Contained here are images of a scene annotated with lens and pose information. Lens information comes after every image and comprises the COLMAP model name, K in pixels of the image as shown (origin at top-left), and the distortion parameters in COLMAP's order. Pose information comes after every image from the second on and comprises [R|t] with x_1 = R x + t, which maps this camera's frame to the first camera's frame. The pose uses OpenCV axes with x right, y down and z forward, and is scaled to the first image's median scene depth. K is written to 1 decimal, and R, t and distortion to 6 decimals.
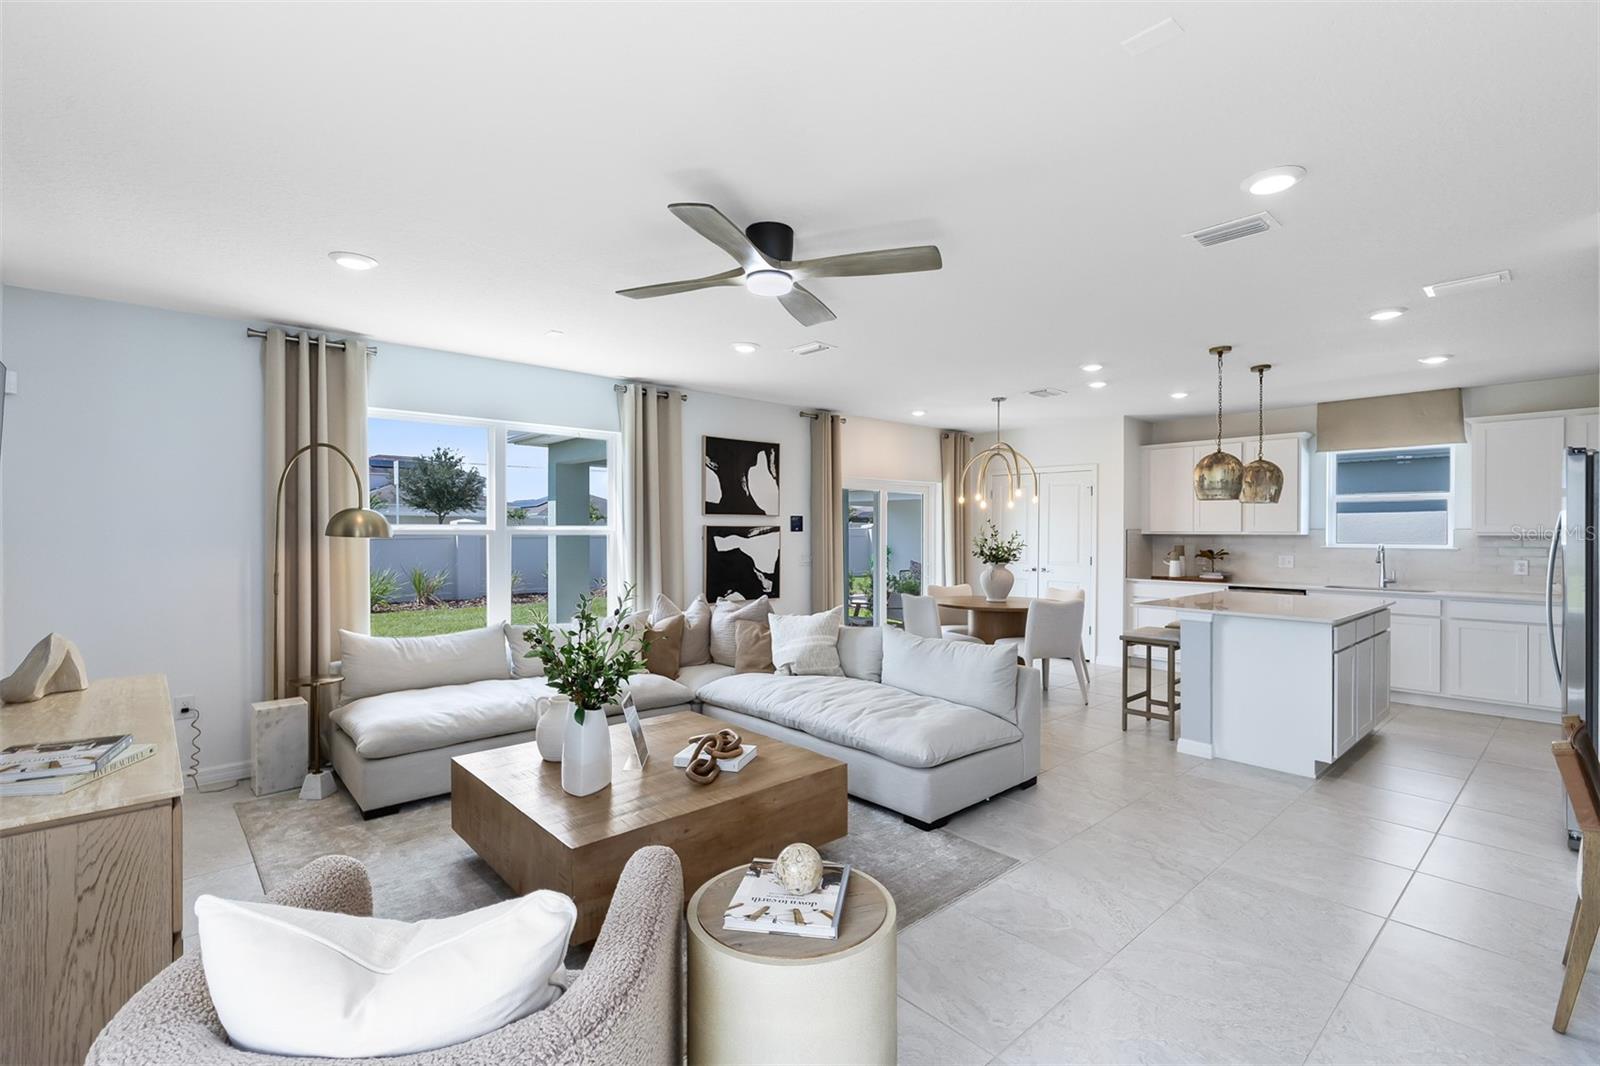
lens RADIAL K [[731.1, 0, 797.0], [0, 731.1, 521.1], [0, 0, 1]] dist [0.004793, -0.000132]
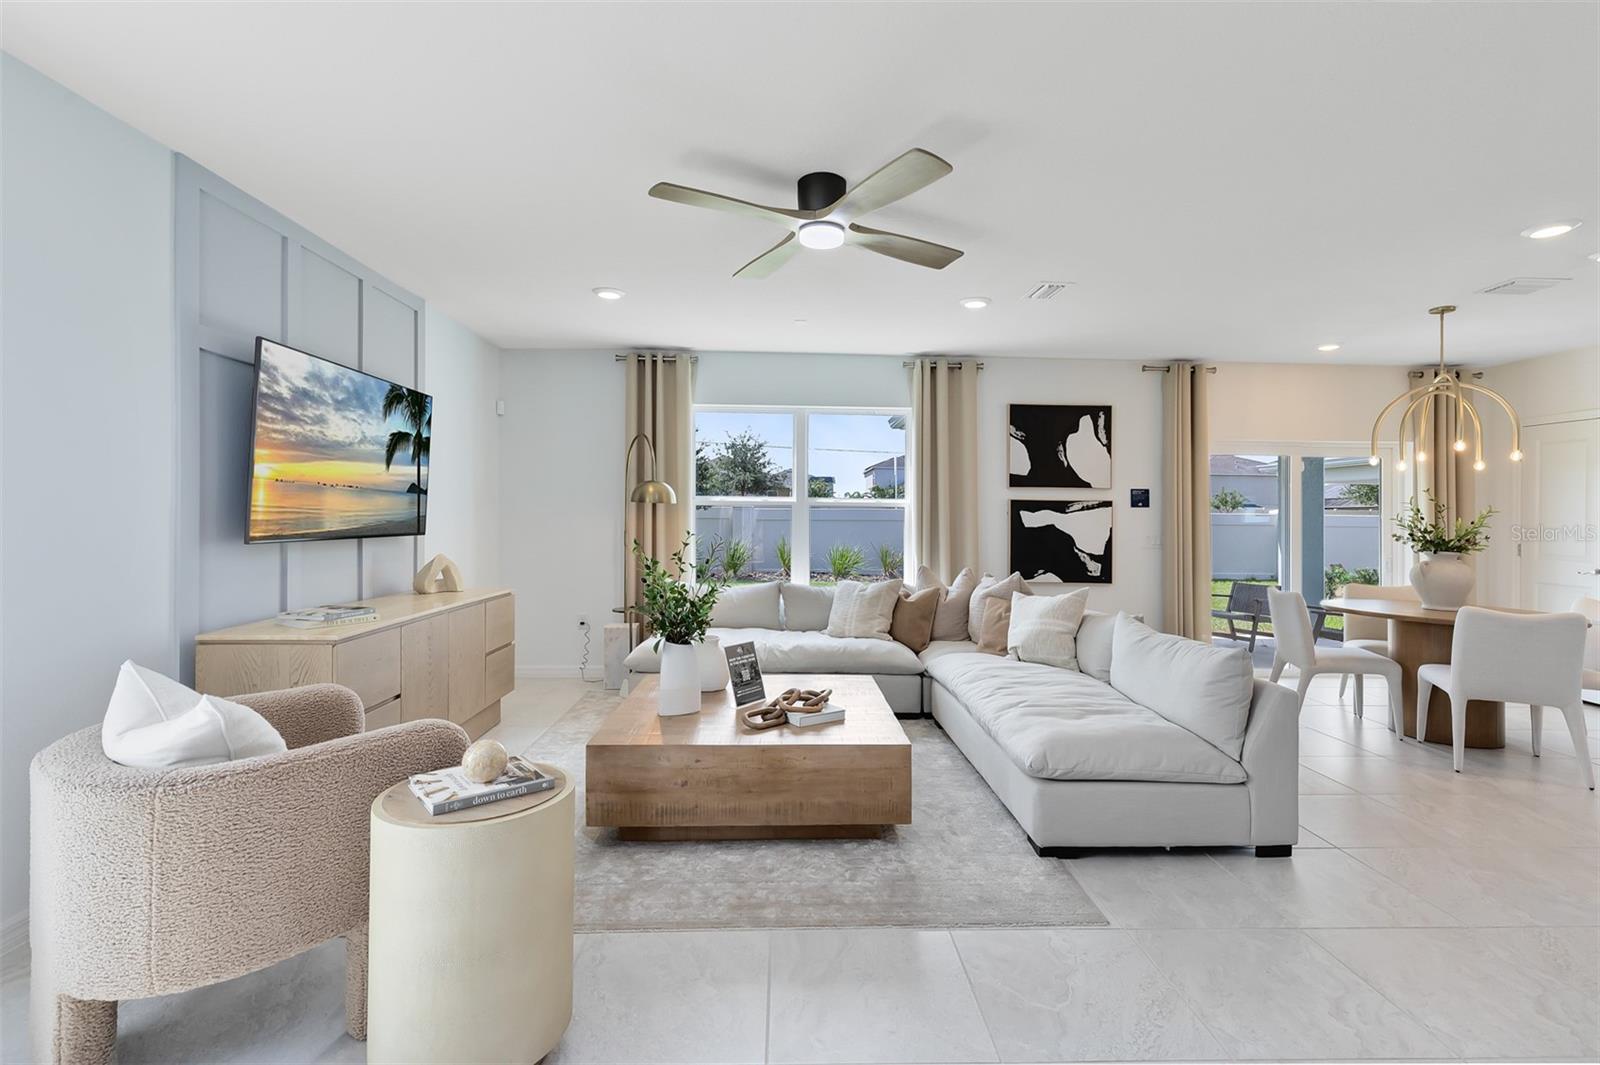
lens RADIAL K [[731.1, 0, 811.4], [0, 731.1, 507.0], [0, 0, 1]] dist [0.004793, -0.000132]
pose [[0.764893, -0.002188, -0.644154, 0.281600], [-0.002696, 0.999975, -0.006597, 0.022554], [0.644152, 0.006783, 0.764867, 0.115699]]
